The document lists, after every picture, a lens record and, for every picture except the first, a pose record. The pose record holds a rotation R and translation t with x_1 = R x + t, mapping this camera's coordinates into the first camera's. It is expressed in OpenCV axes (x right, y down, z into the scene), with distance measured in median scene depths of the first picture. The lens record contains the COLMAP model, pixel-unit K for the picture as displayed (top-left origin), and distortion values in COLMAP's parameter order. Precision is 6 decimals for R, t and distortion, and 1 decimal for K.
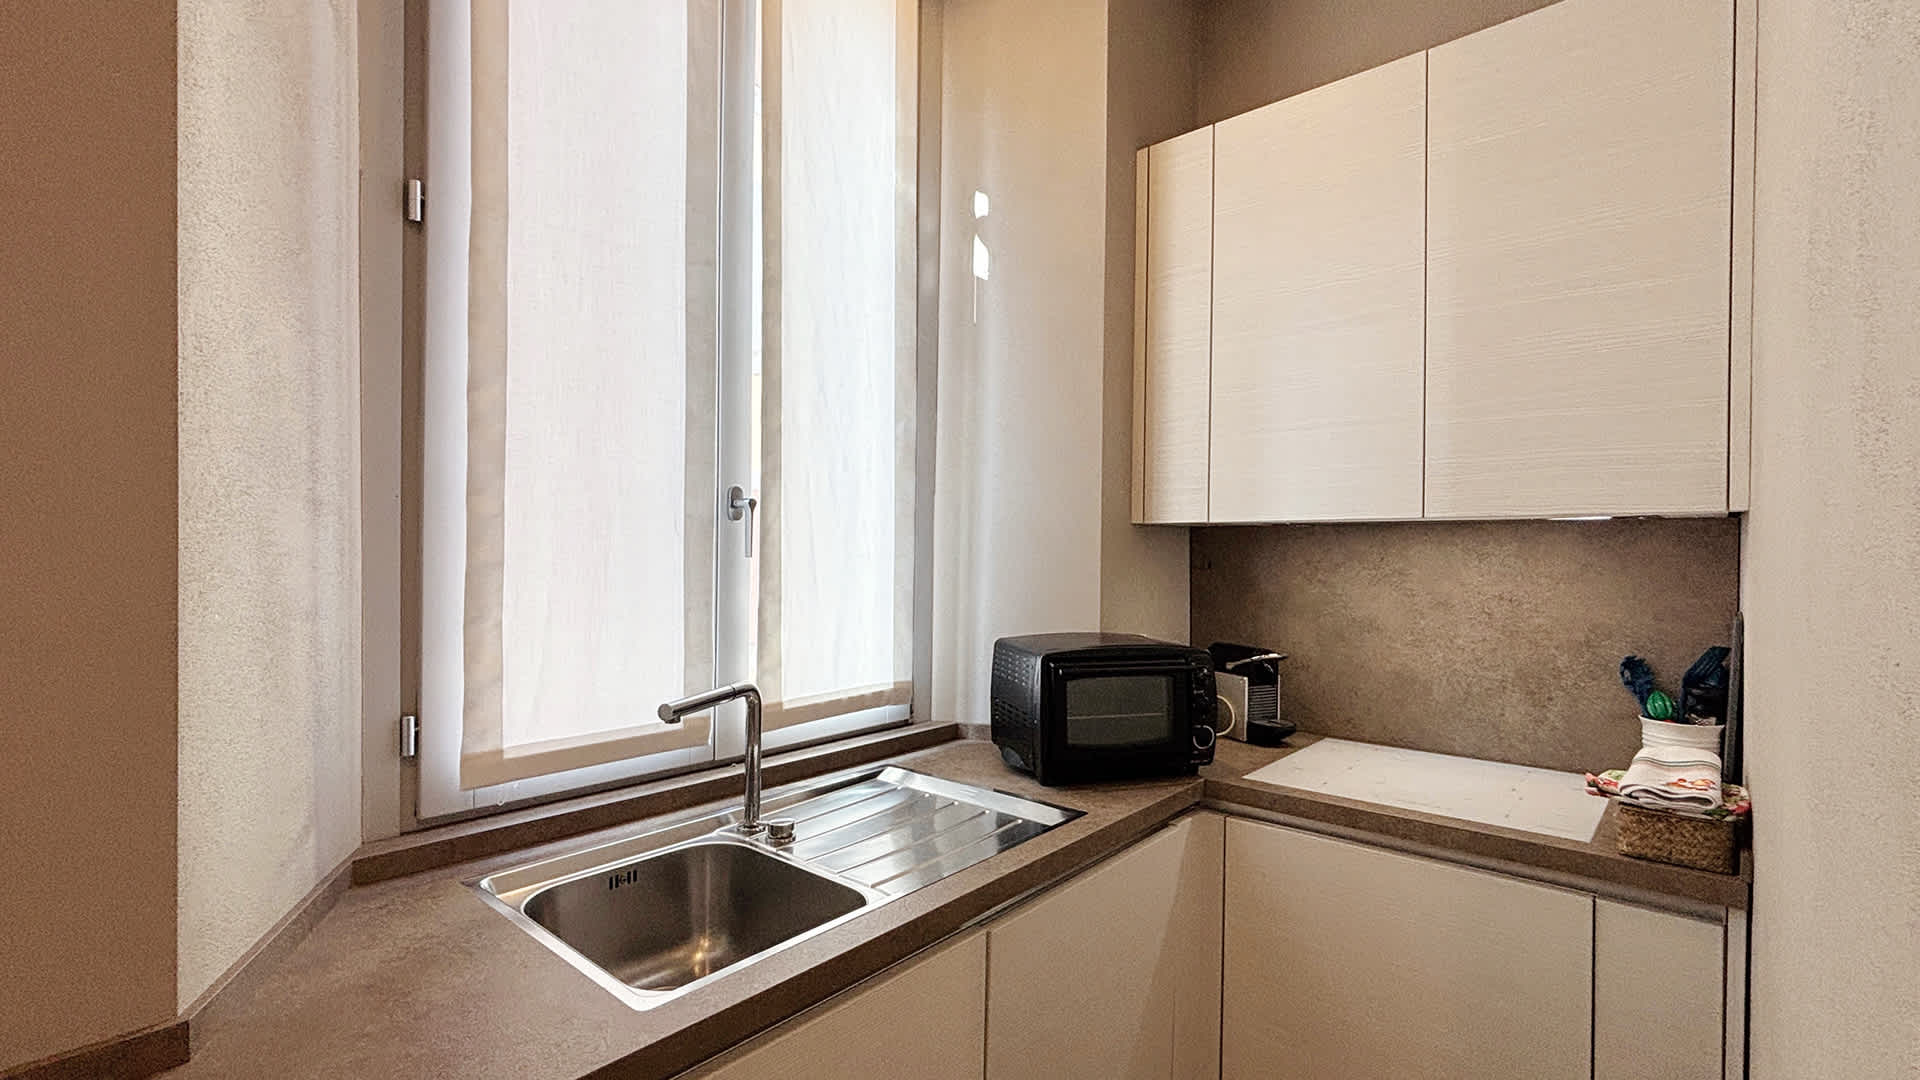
lens RADIAL K [[832.9, 0, 1016.3], [0, 832.9, 544.7], [0, 0, 1]] dist [-0.004555, -0.000054]
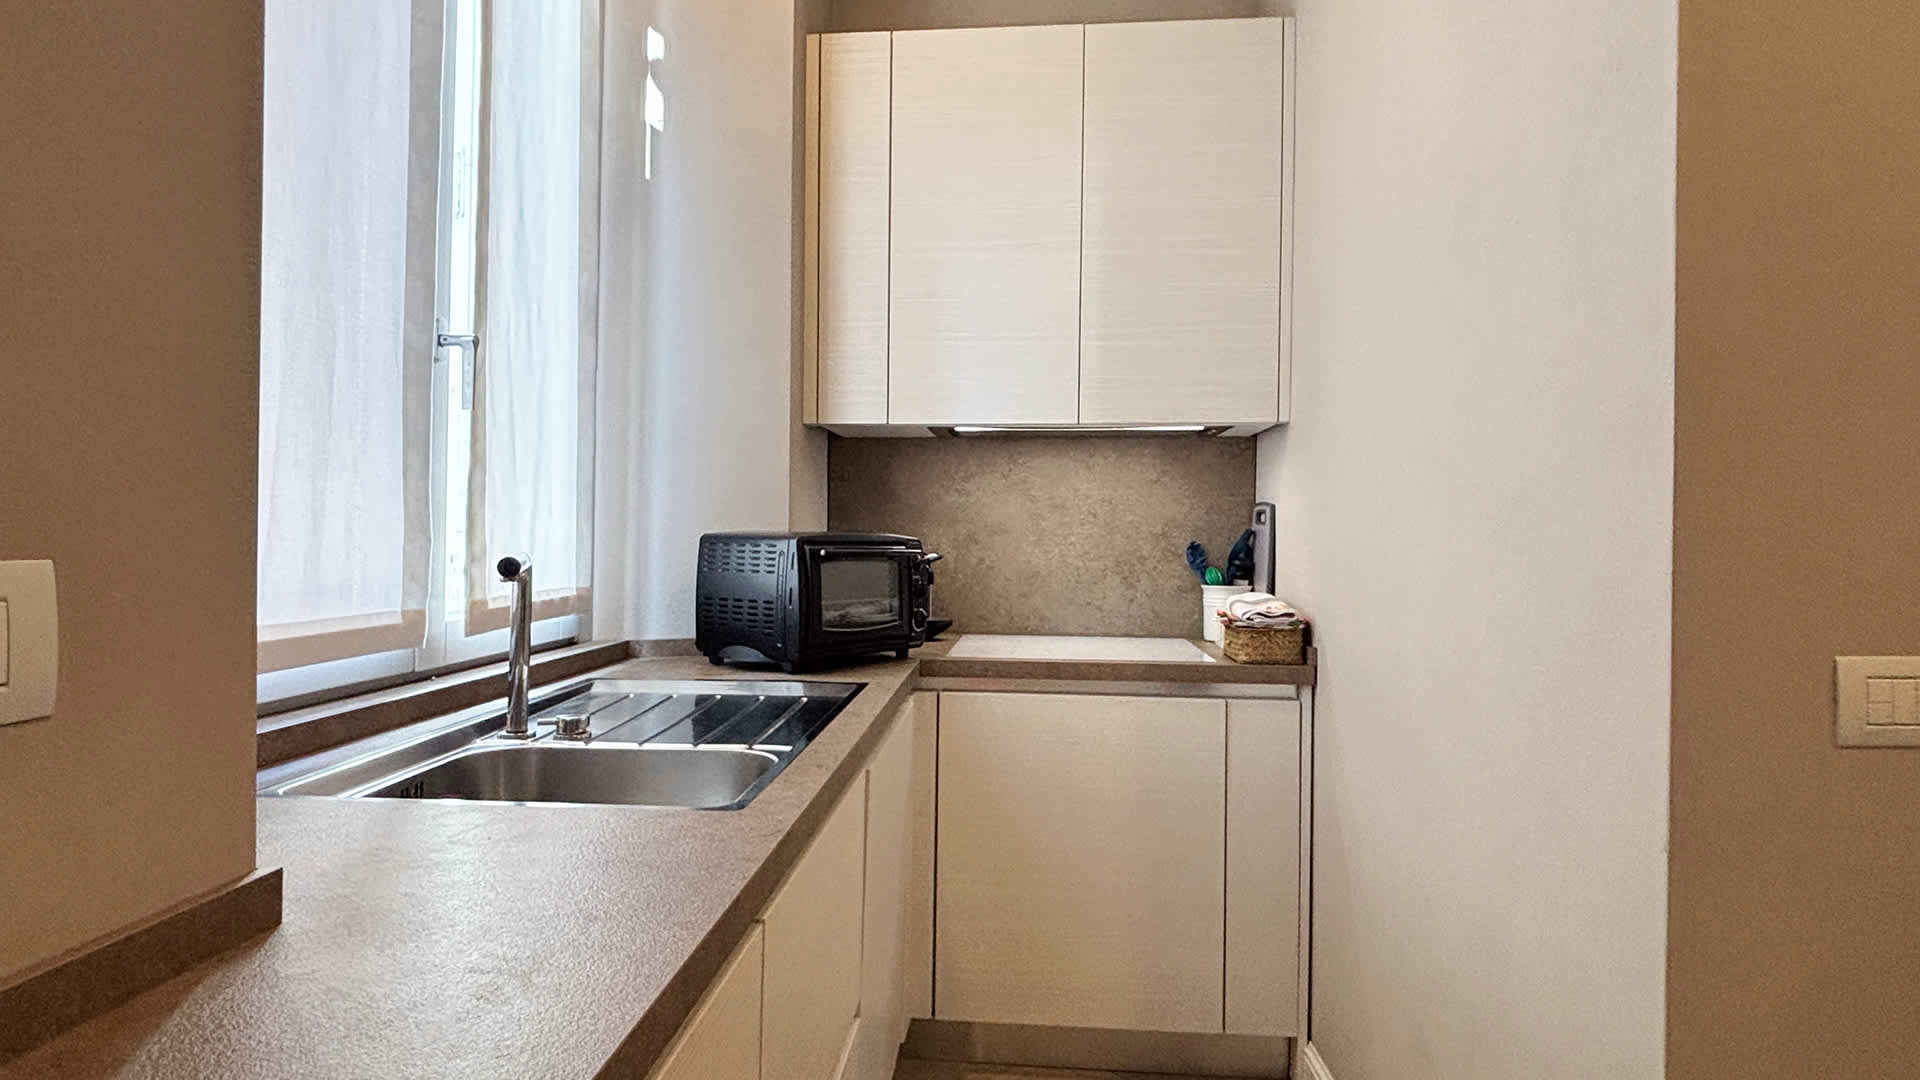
lens RADIAL K [[987.3, 0, 960.0], [0, 987.3, 540.0], [0, 0, 1]] dist [-0.001487, -0.000266]
pose [[0.812913, -0.005702, 0.582358, -0.452161], [-0.003010, 0.999898, 0.013993, 0.111075], [-0.582378, -0.013128, 0.812812, -0.040504]]
